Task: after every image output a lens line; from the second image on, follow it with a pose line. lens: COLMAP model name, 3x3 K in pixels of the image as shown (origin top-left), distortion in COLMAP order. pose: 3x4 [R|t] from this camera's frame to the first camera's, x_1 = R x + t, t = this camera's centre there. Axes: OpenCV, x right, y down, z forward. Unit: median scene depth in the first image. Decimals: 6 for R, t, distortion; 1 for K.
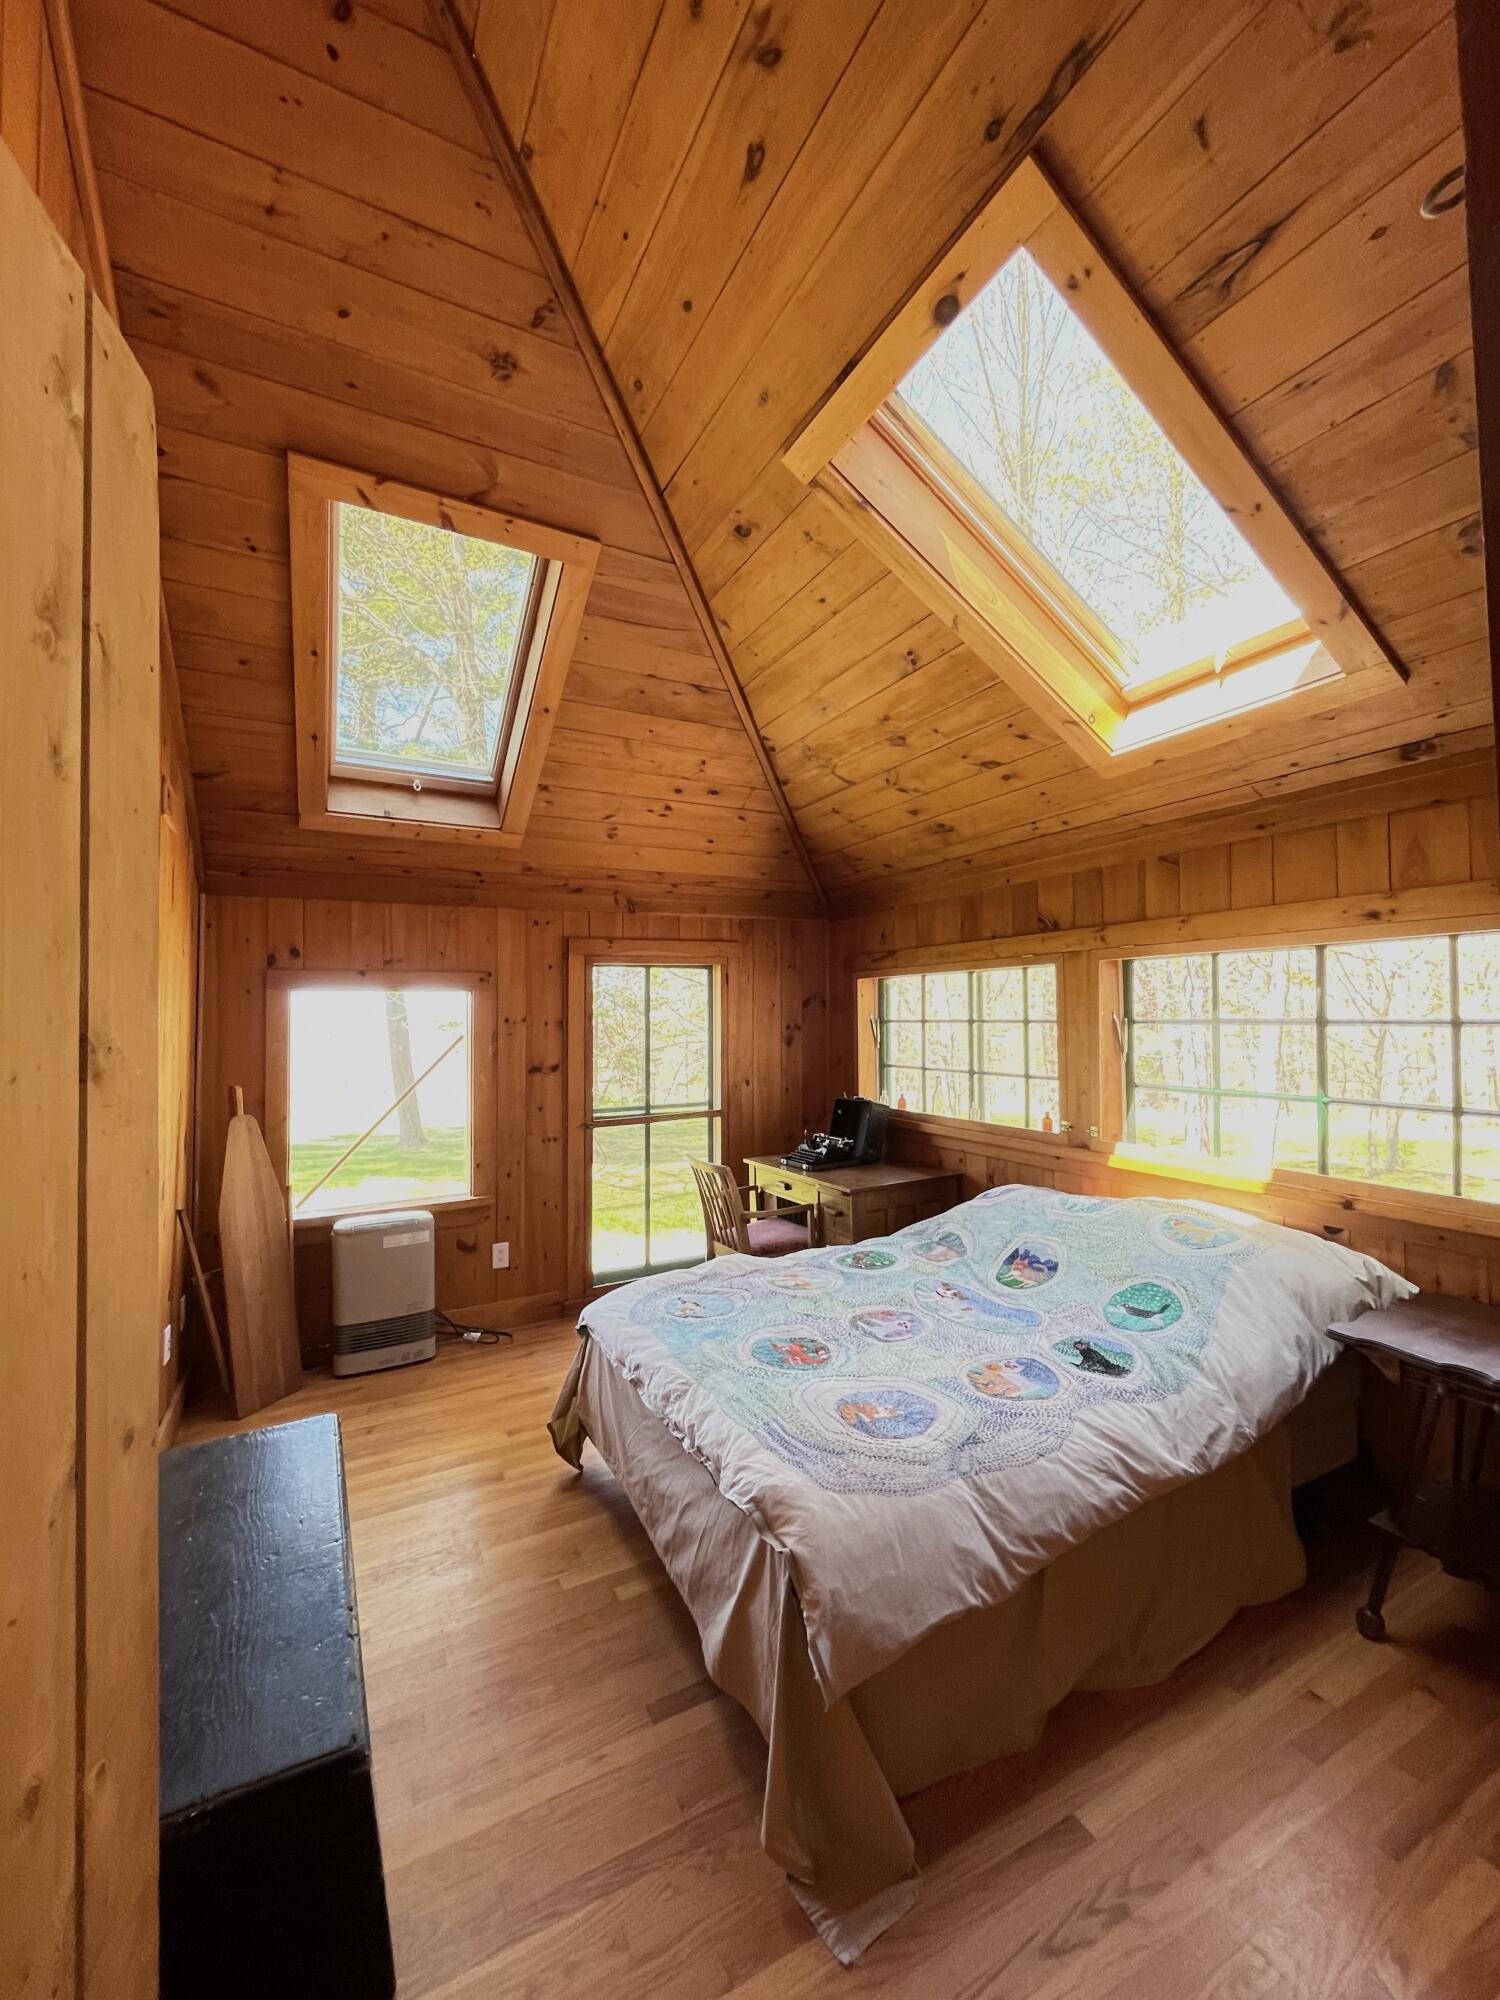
lens RADIAL K [[806.3, 0, 753.1], [0, 806.3, 1001.9], [0, 0, 1]] dist [-0.001980, -0.000306]
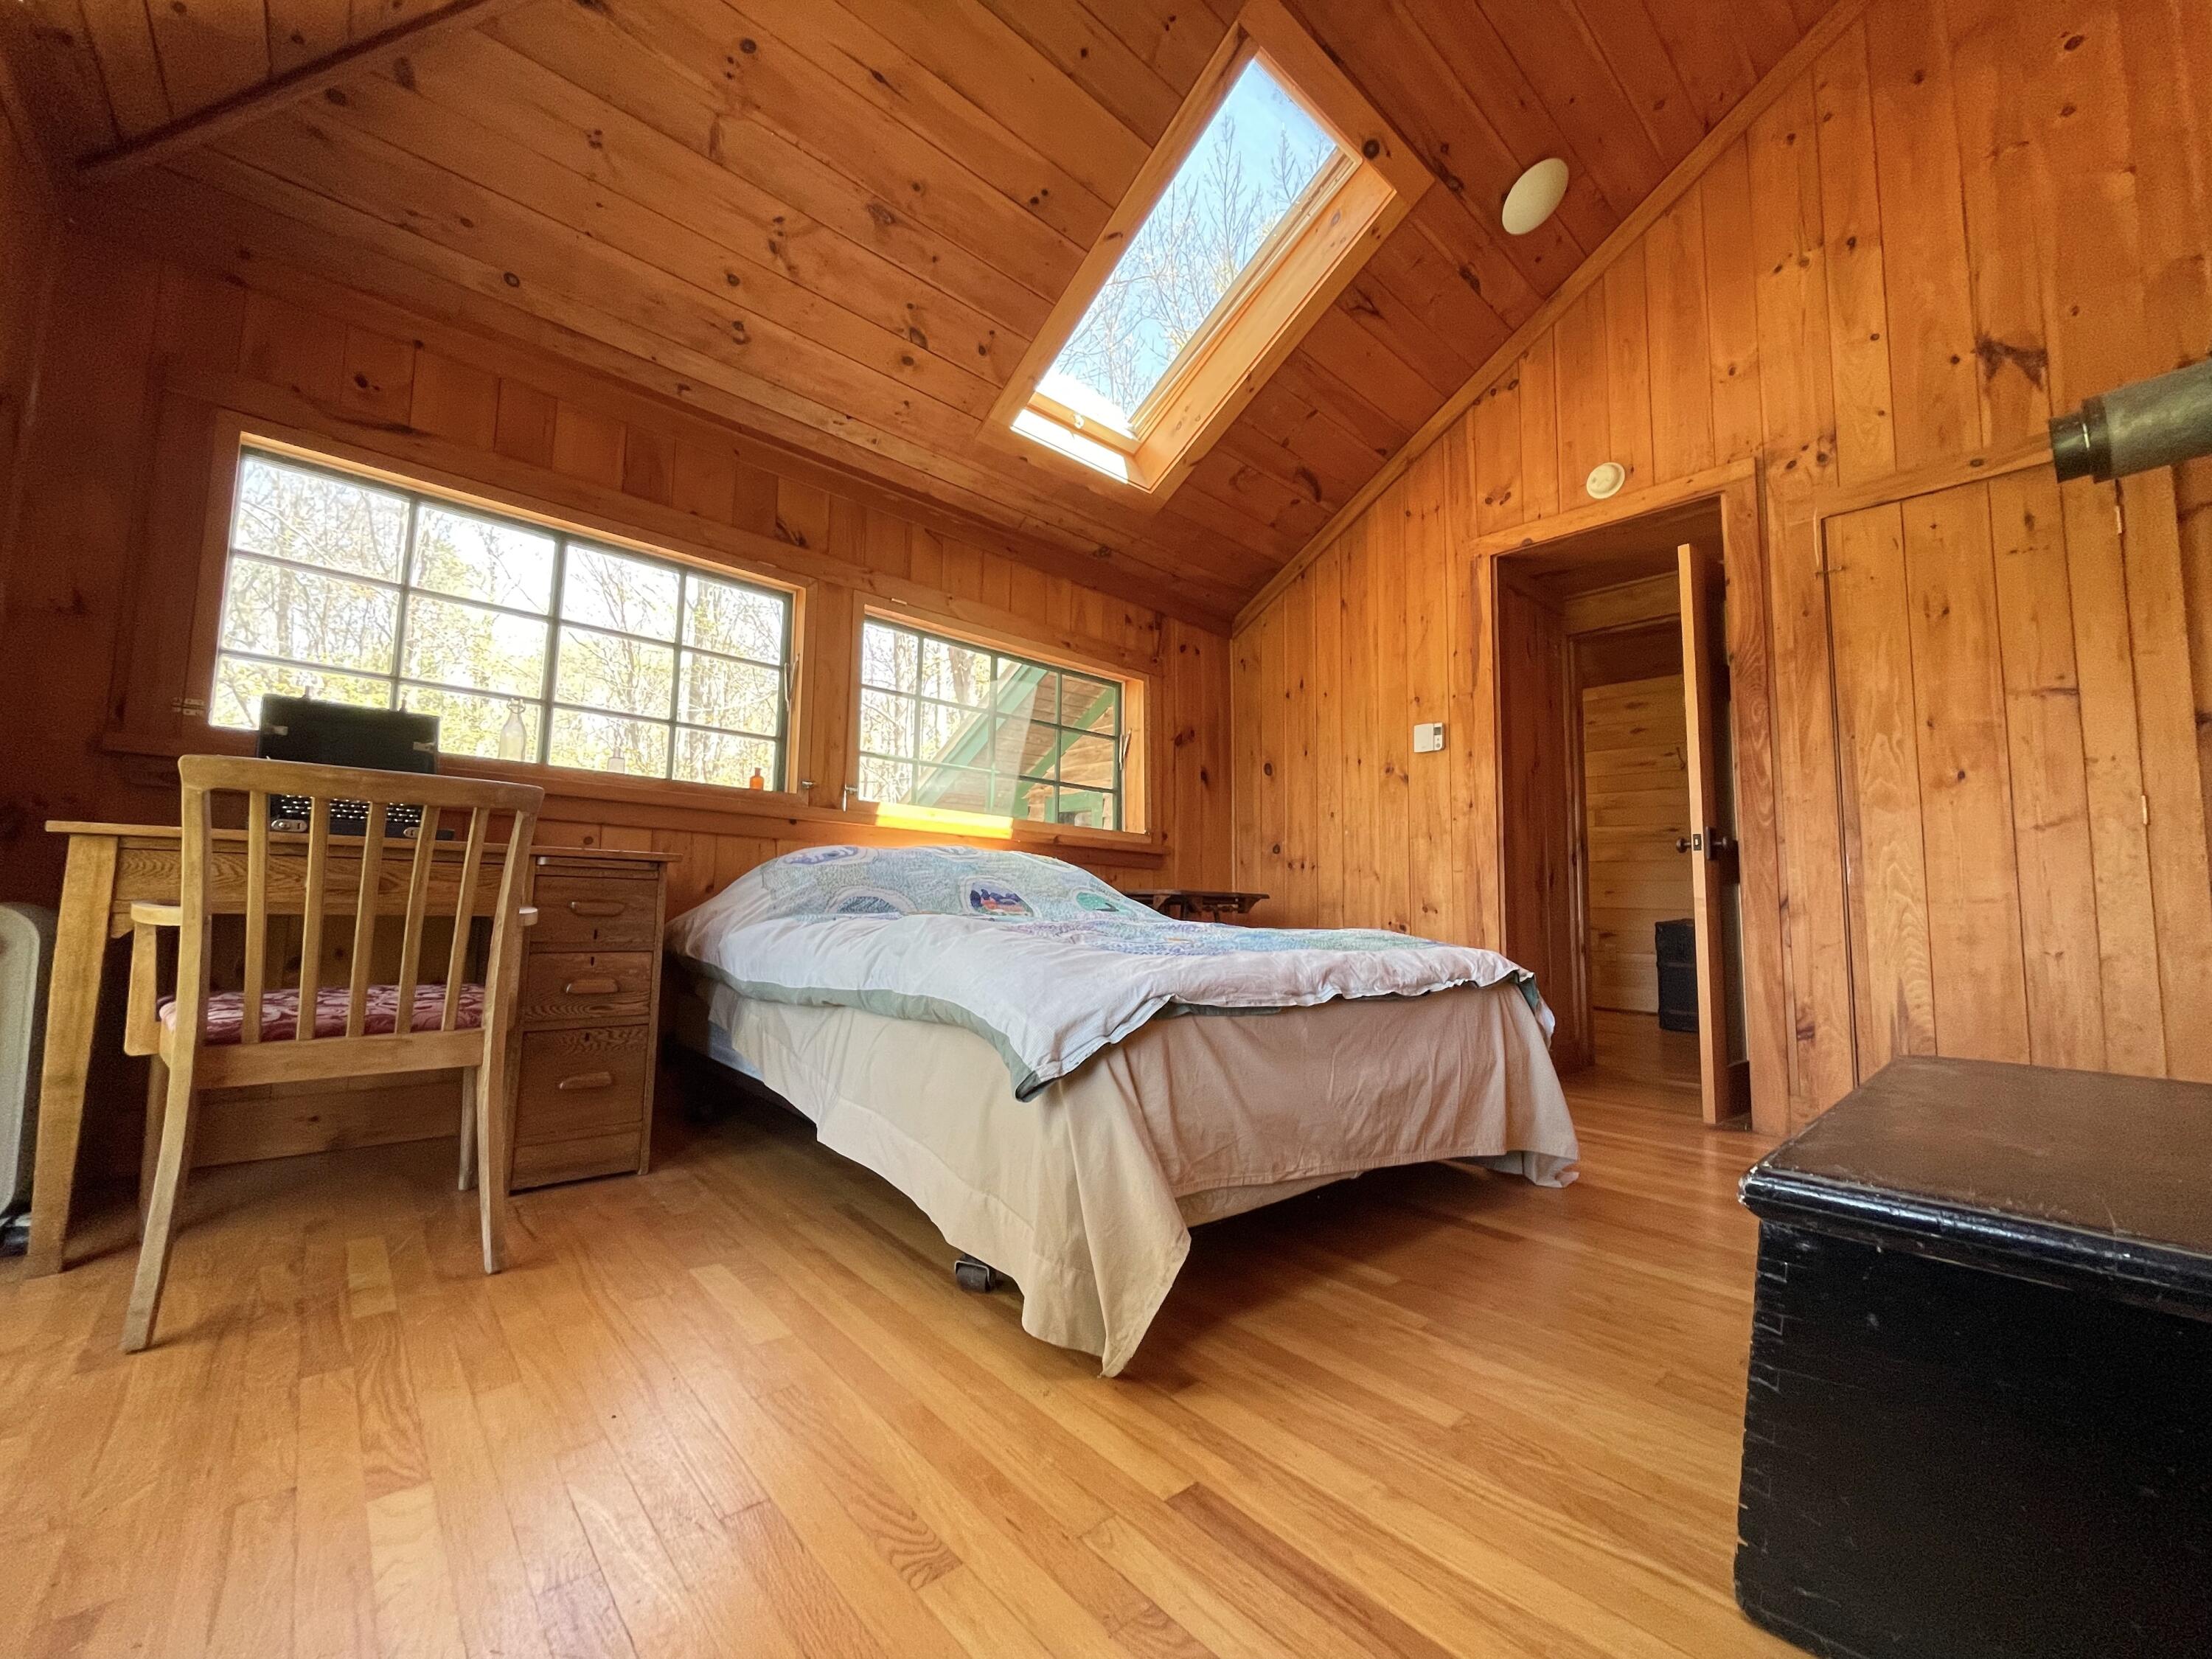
lens RADIAL K [[891.7, 0, 1106.0], [0, 891.7, 829.5], [0, 0, 1]] dist [-0.001980, -0.000306]
pose [[-0.253037, 0.118858, 0.960128, -0.573075], [-0.020596, 0.991538, -0.128175, 0.324094], [-0.967237, -0.052208, -0.248448, 0.971250]]
